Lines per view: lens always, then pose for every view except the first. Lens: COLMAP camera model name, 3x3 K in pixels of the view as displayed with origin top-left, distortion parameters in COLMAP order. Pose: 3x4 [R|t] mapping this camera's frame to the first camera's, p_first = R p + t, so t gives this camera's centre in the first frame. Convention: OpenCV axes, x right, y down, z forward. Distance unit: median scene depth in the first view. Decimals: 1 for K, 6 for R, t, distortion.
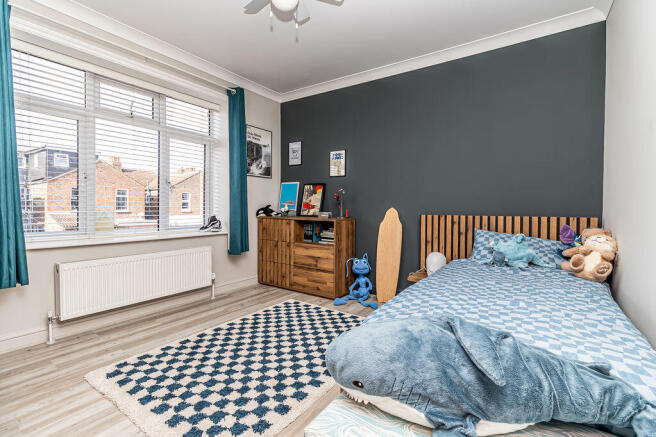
lens RADIAL K [[300.2, 0, 325.4], [0, 300.2, 215.4], [0, 0, 1]] dist [0.005180, 0.000785]
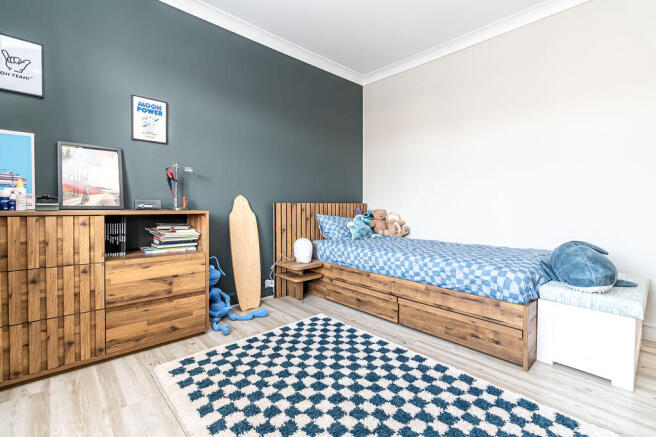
lens RADIAL K [[300.2, 0, 326.4], [0, 300.2, 213.9], [0, 0, 1]] dist [0.005180, 0.000785]
pose [[0.213558, -0.033132, 0.976368, -0.596268], [0.022434, 0.999328, 0.029004, 0.008172], [-0.976673, 0.015710, 0.214158, 0.646505]]
